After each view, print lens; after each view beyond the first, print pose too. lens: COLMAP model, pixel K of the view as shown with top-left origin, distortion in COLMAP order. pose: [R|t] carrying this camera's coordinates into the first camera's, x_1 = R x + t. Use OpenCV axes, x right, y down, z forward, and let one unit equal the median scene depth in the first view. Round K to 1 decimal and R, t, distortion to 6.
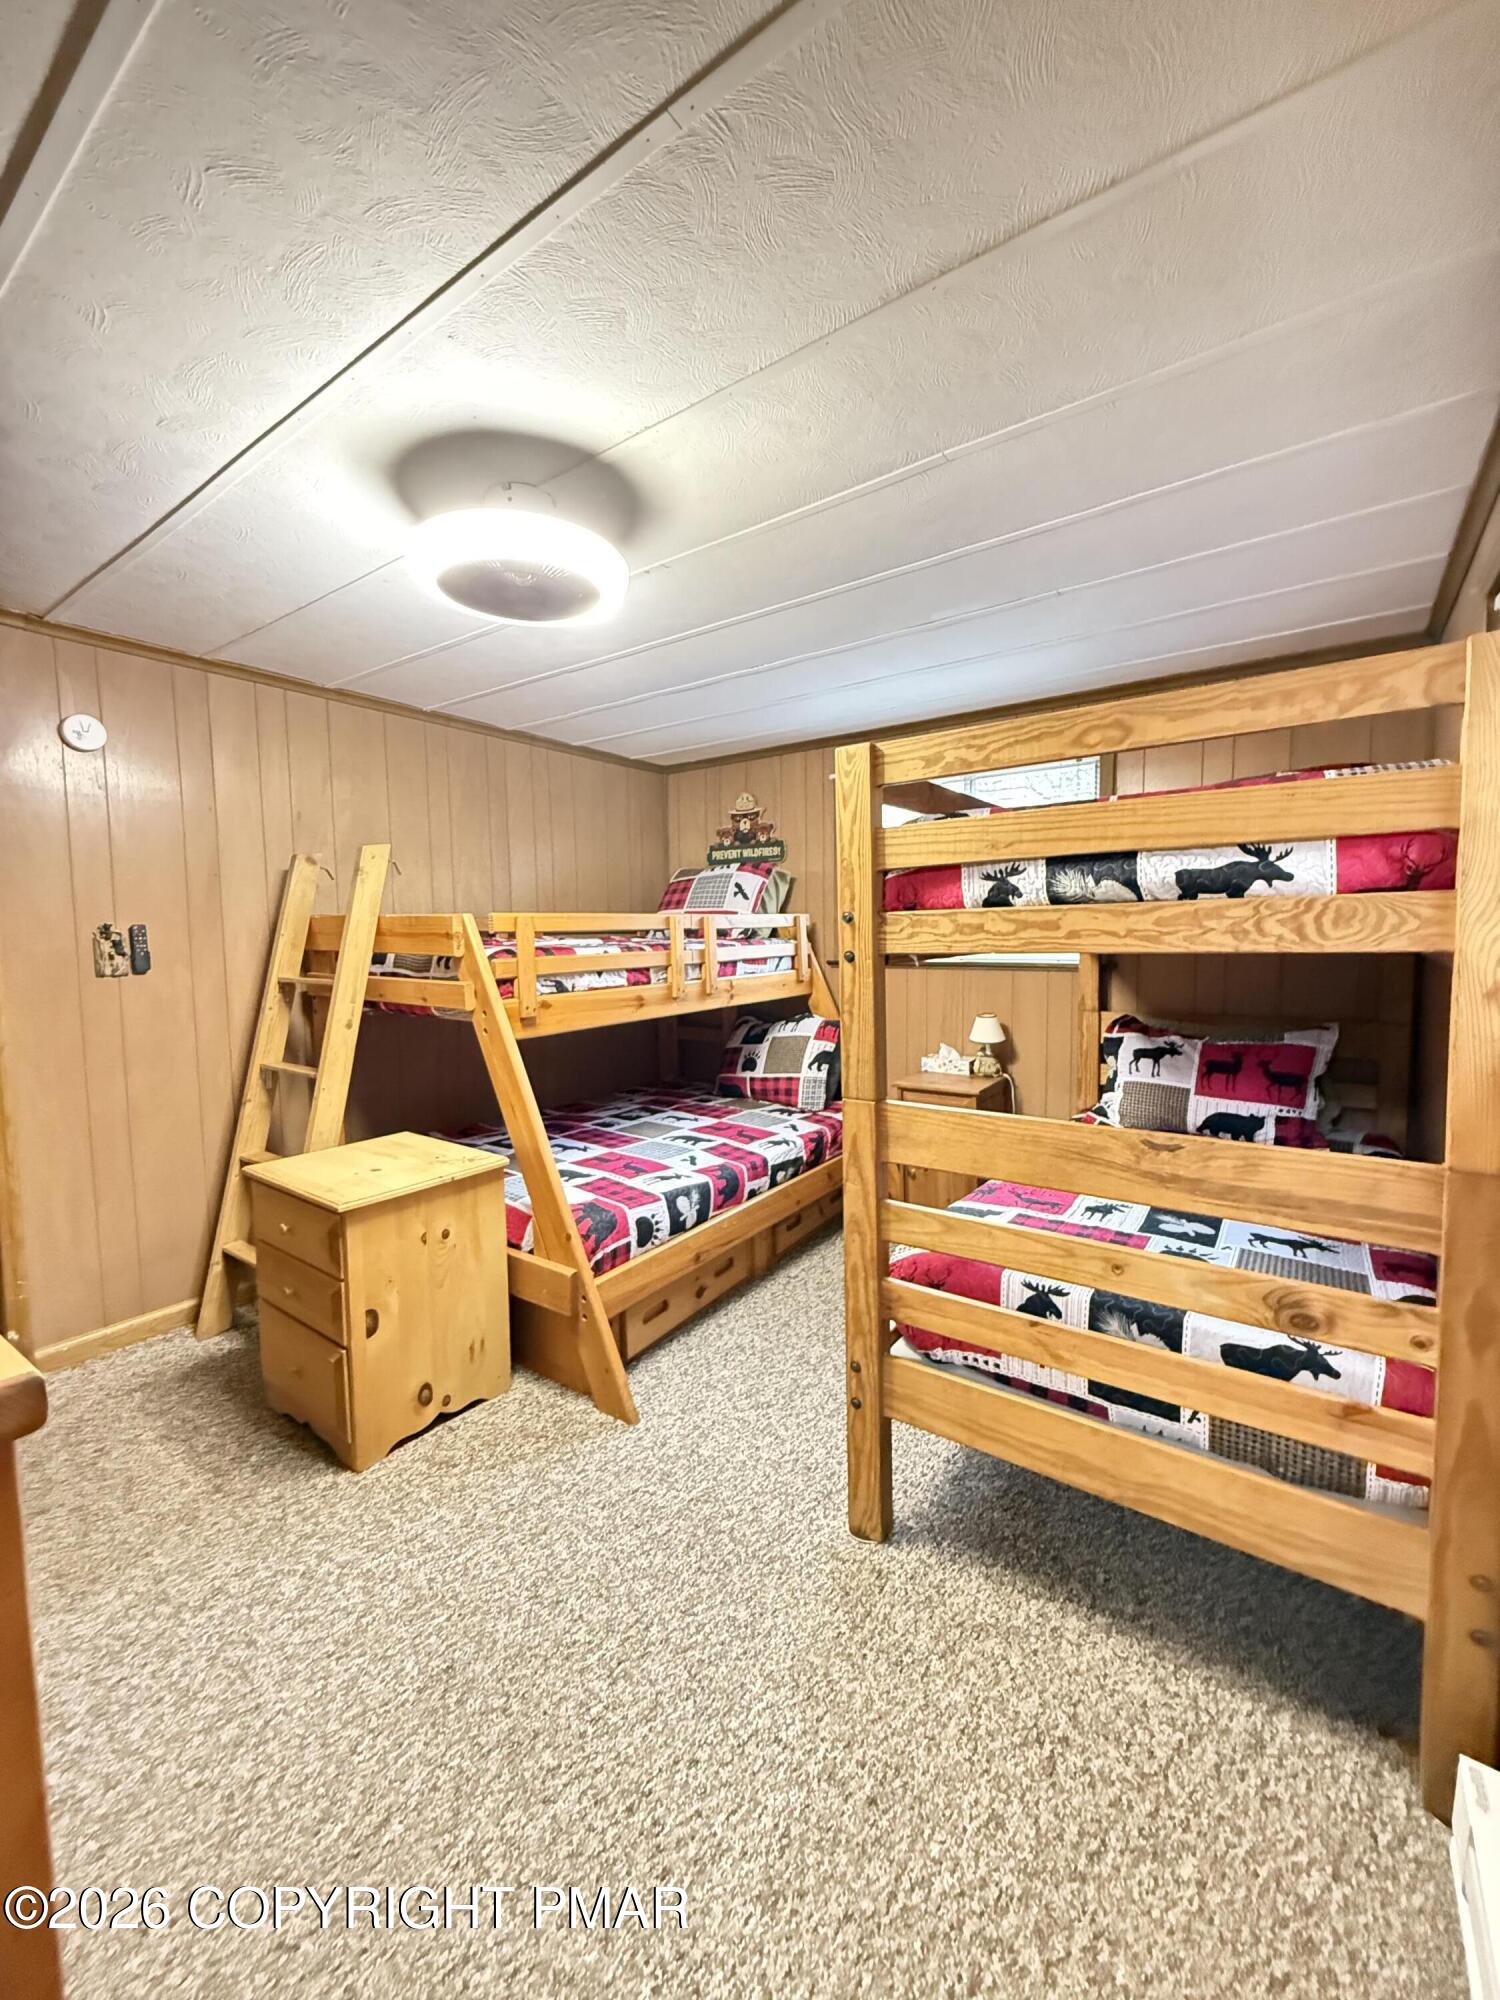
lens RADIAL K [[798.1, 0, 753.5], [0, 798.1, 997.5], [0, 0, 1]] dist [0.001908, 0.000427]
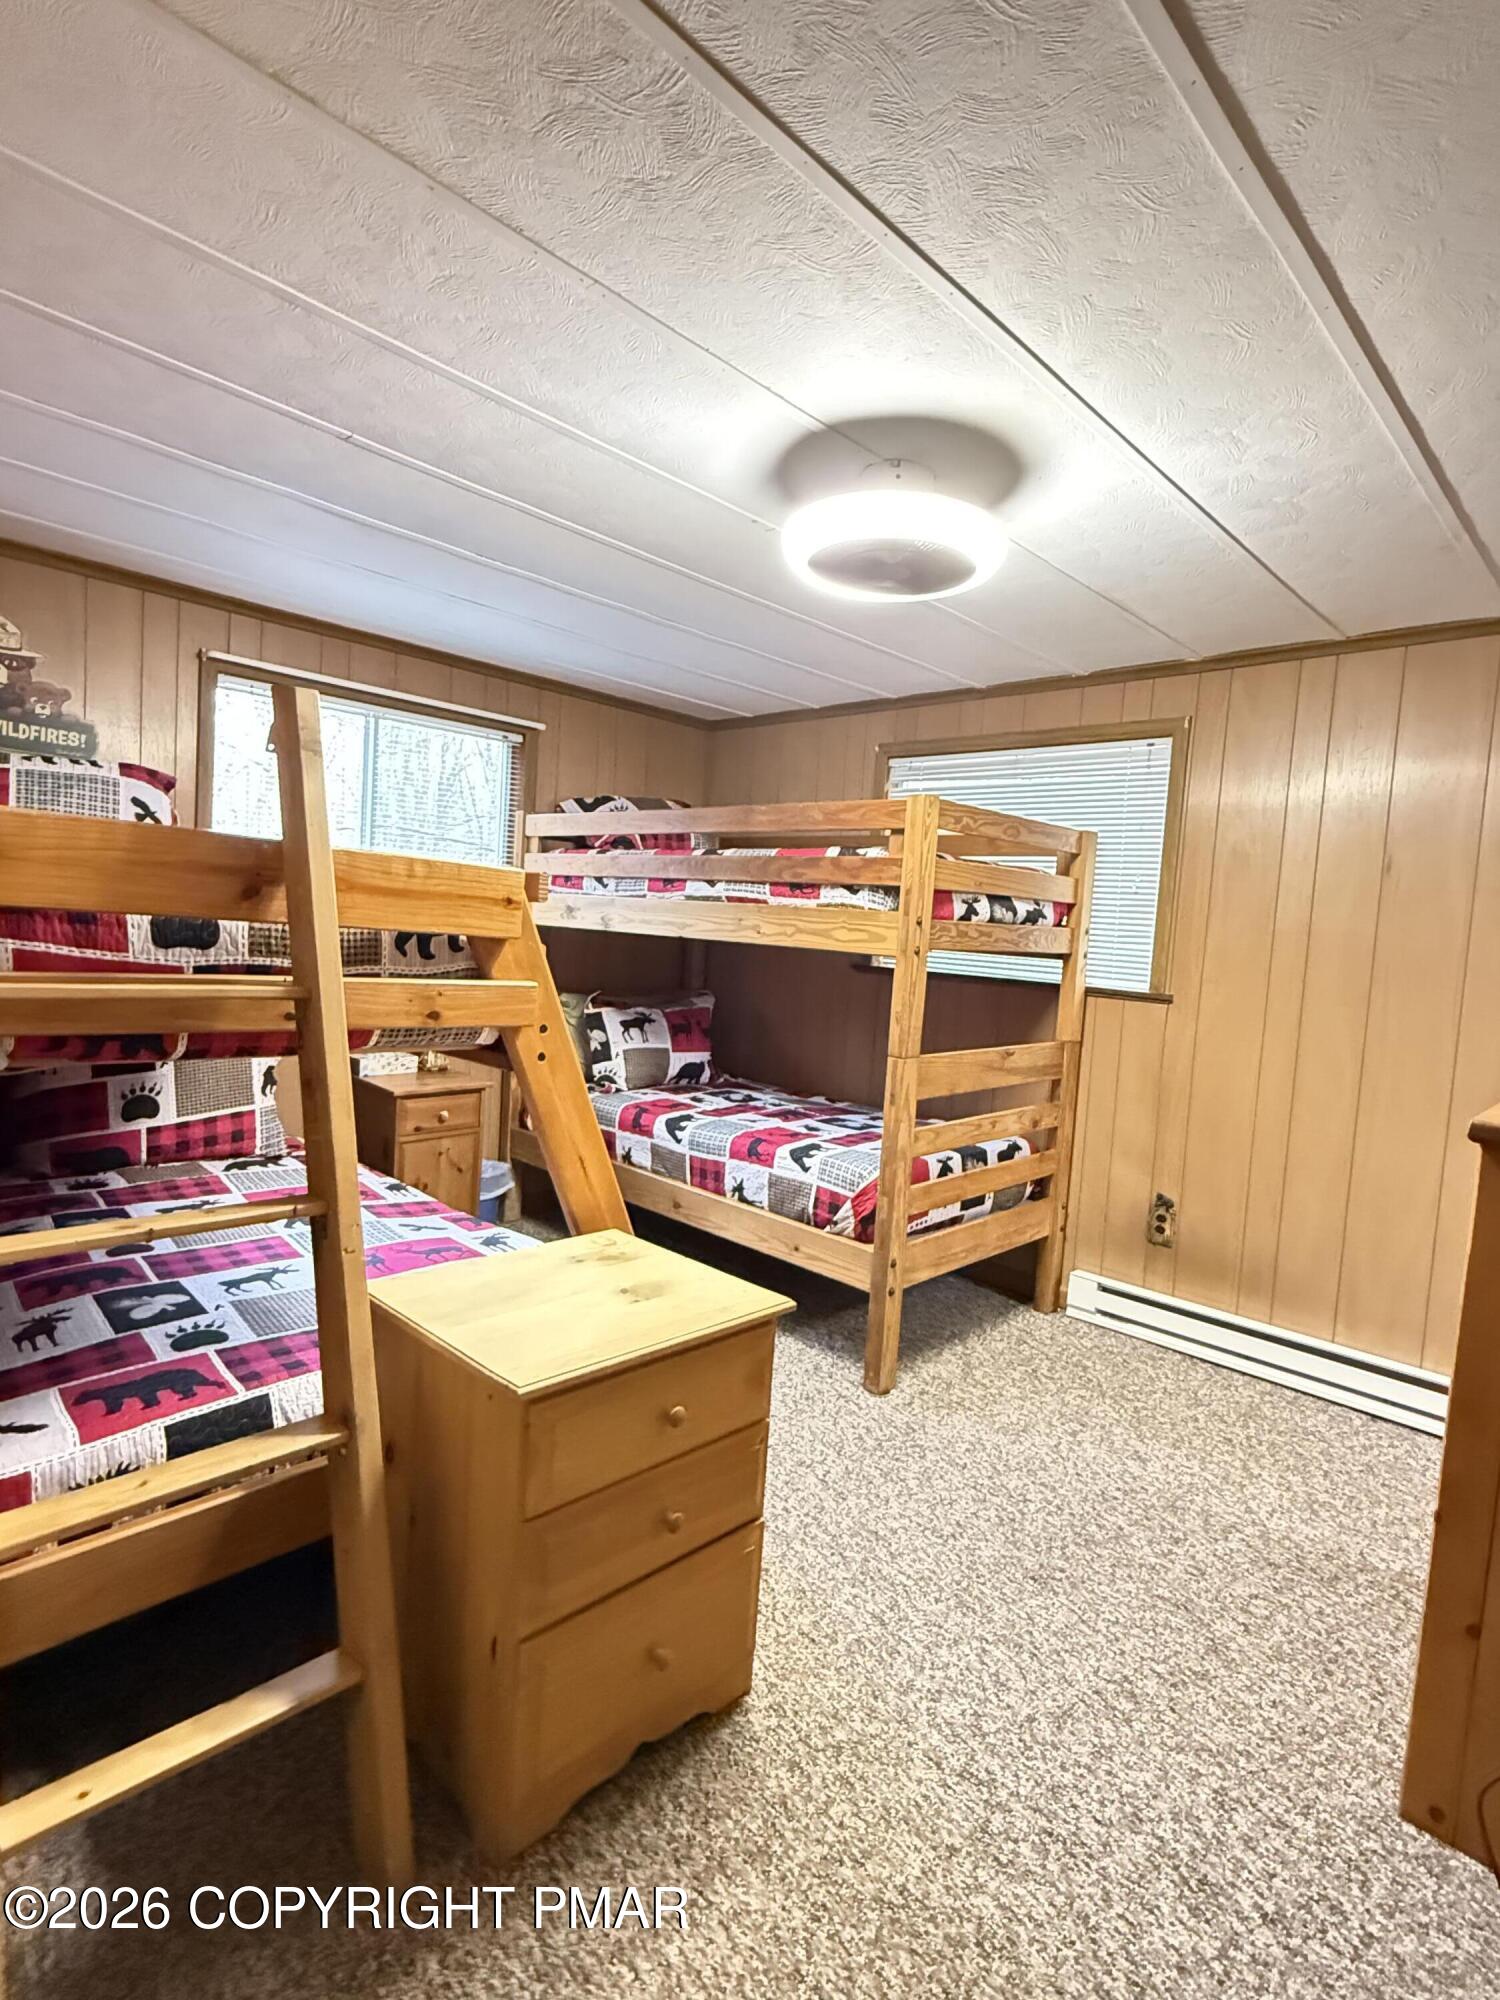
lens RADIAL K [[1021.3, 0, 748.5], [0, 1021.3, 1004.3], [0, 0, 1]] dist [0.003097, 0.000387]
pose [[0.137985, -0.054972, 0.988908, -1.677723], [0.017947, 0.998433, 0.052997, -0.060035], [-0.990272, 0.010435, 0.138755, 1.088137]]
